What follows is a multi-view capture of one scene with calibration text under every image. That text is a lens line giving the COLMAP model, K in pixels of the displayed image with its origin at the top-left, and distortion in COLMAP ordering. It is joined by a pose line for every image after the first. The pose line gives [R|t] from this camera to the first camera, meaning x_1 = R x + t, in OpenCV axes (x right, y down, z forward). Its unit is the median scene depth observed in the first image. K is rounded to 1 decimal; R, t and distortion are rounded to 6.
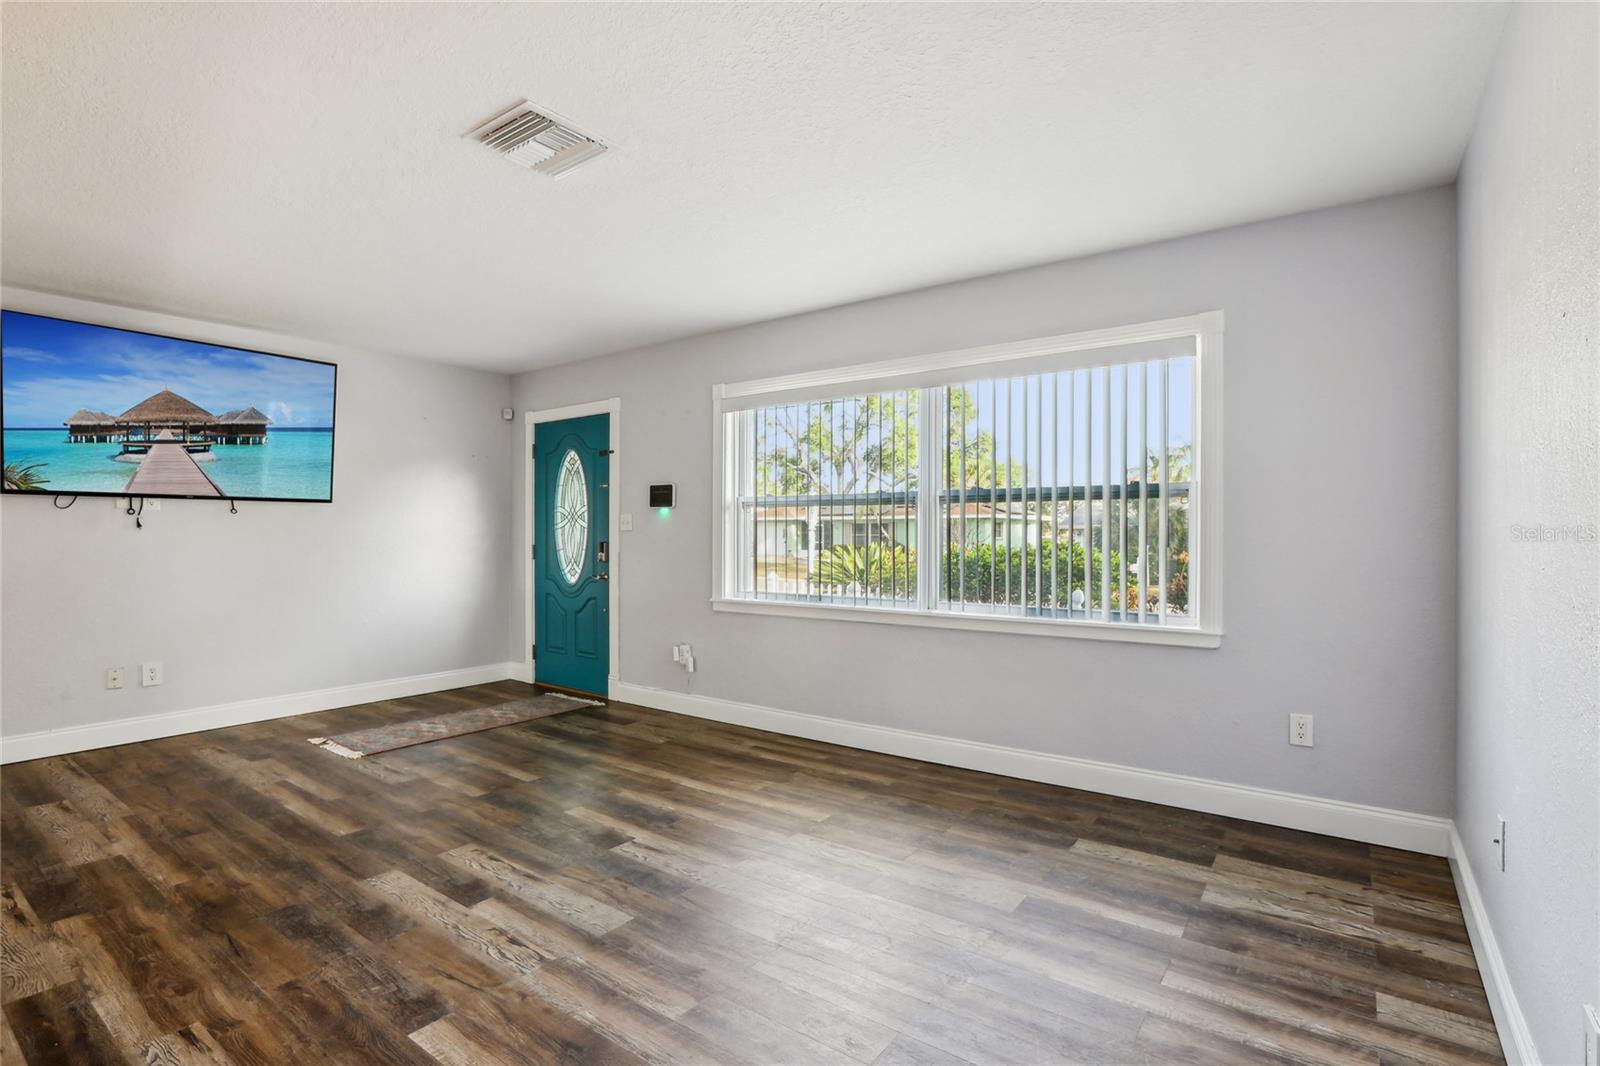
lens RADIAL K [[754.2, 0, 769.6], [0, 754.2, 532.9], [0, 0, 1]] dist [-0.049547, 0.020405]
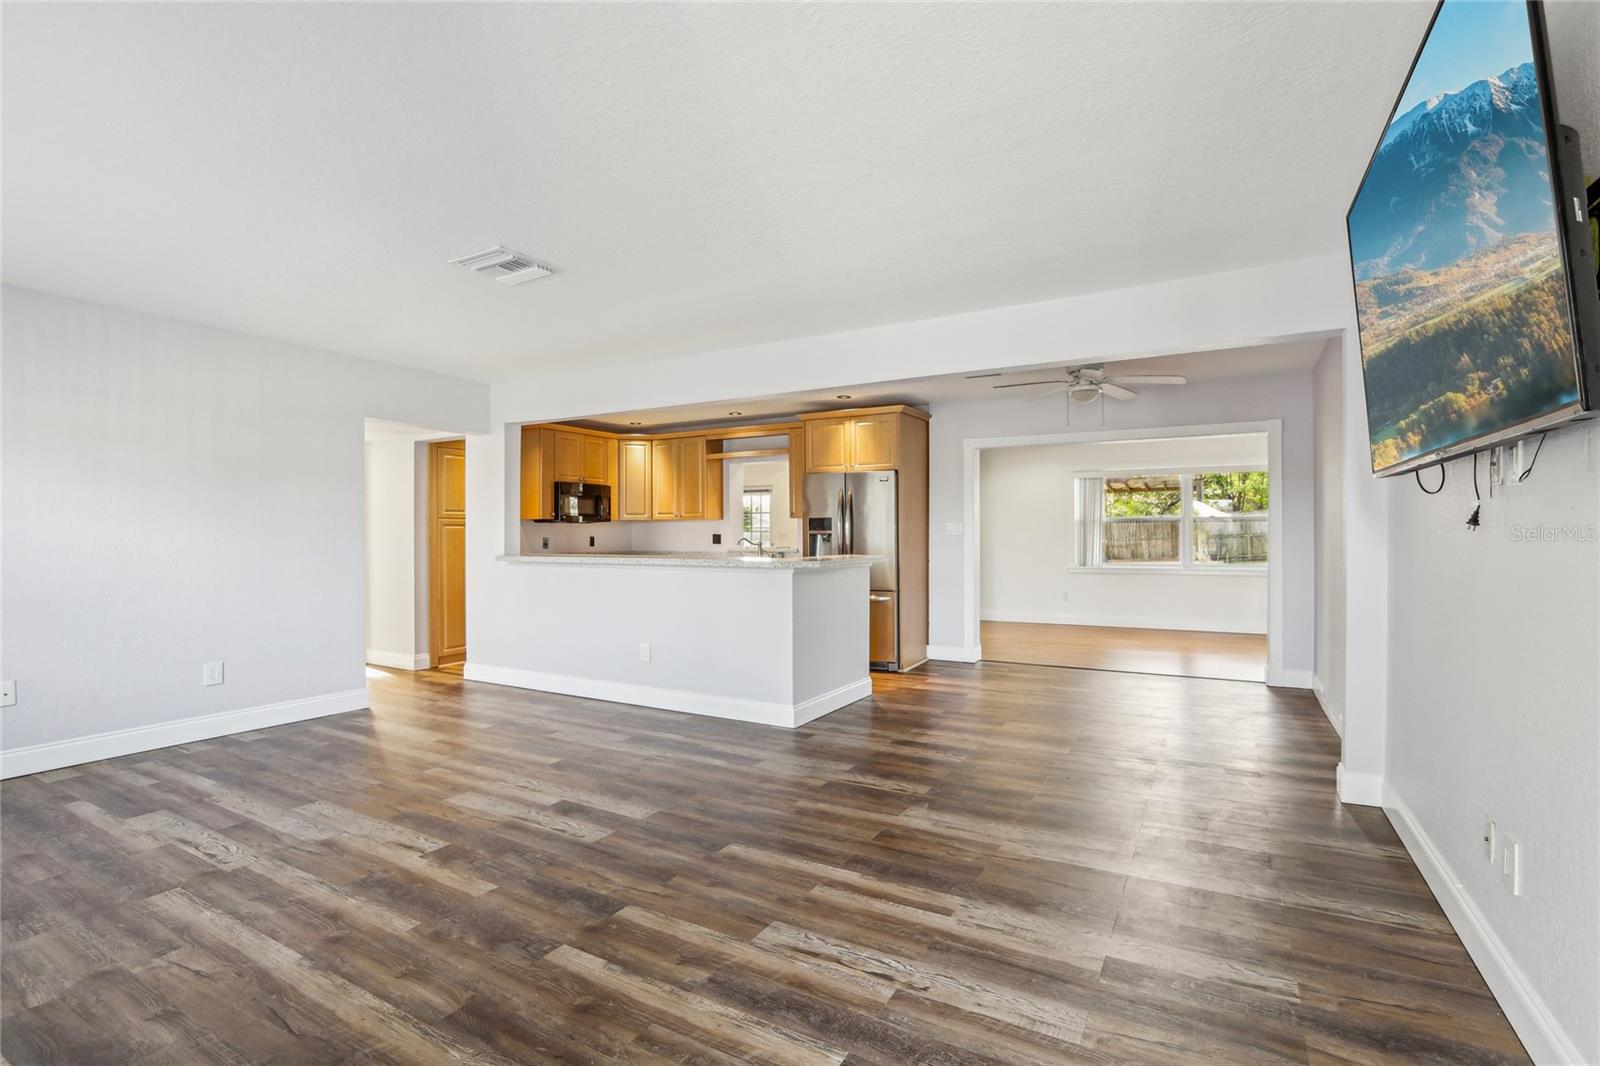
lens RADIAL K [[754.2, 0, 801.6], [0, 754.2, 533.1], [0, 0, 1]] dist [-0.049547, 0.020405]
pose [[-0.989860, 0.001655, -0.142040, -0.406188], [0.001756, 0.999998, -0.000583, -0.005296], [0.142038, -0.000826, -0.989861, 1.535043]]
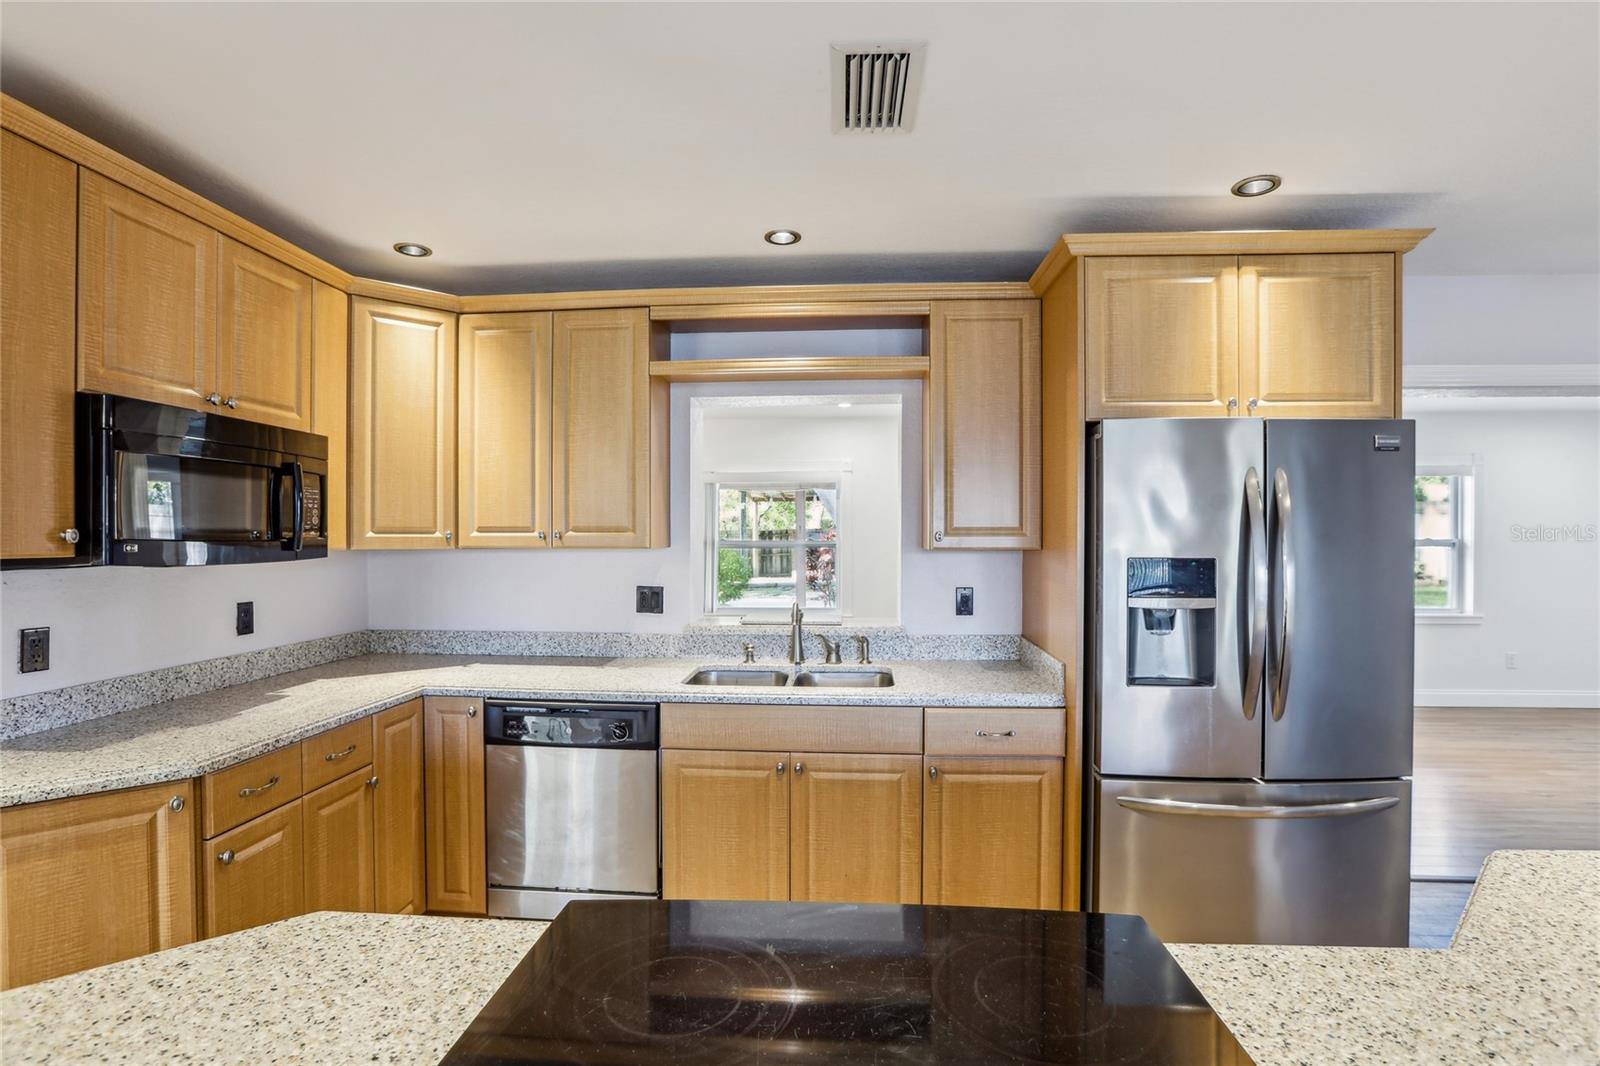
lens RADIAL K [[754.2, 0, 804.0], [0, 754.2, 540.9], [0, 0, 1]] dist [-0.049547, 0.020405]
pose [[-0.836495, -0.001266, -0.547972, -0.169657], [-0.002536, 0.999996, 0.001561, -0.054435], [0.547968, 0.002695, -0.836495, 0.108516]]
